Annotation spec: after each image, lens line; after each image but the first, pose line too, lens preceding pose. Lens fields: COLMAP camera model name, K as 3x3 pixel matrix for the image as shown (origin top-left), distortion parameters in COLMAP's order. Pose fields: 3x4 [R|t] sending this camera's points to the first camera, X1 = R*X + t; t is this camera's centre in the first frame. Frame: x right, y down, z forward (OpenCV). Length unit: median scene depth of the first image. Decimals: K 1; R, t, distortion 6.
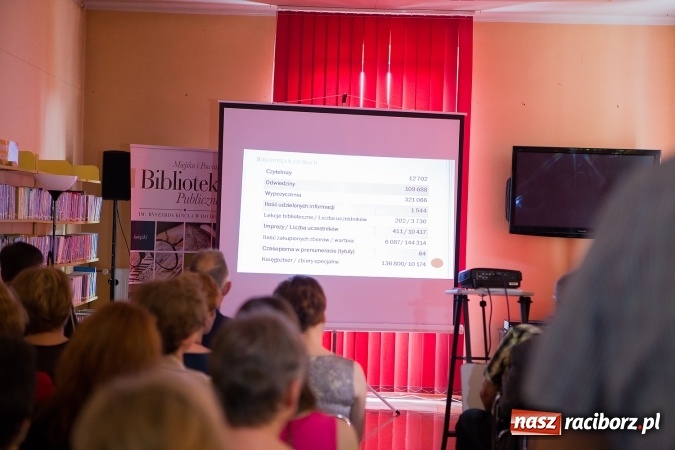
lens RADIAL K [[1322.7, 0, 337.5], [0, 1322.7, 225.0], [0, 0, 1]] dist [0.186483, -0.232963]
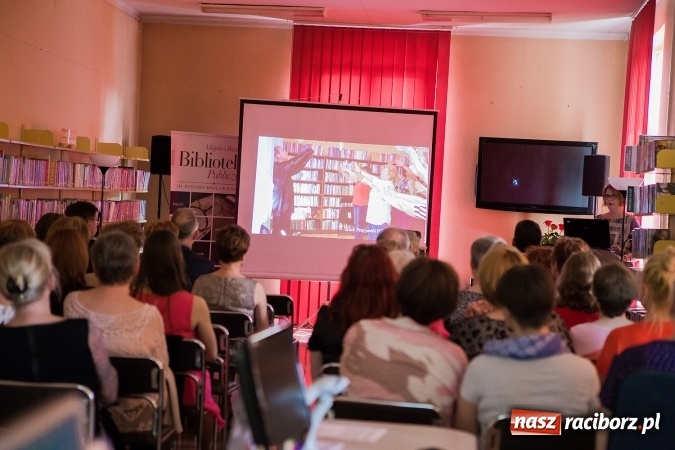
lens RADIAL K [[1322.7, 0, 337.5], [0, 1322.7, 225.0], [0, 0, 1]] dist [0.186483, -0.232963]
pose [[0.996097, 0.022048, -0.085472, 0.111512], [-0.020556, 0.999621, 0.018303, 0.002668], [0.085843, -0.016475, 0.996172, -0.250132]]
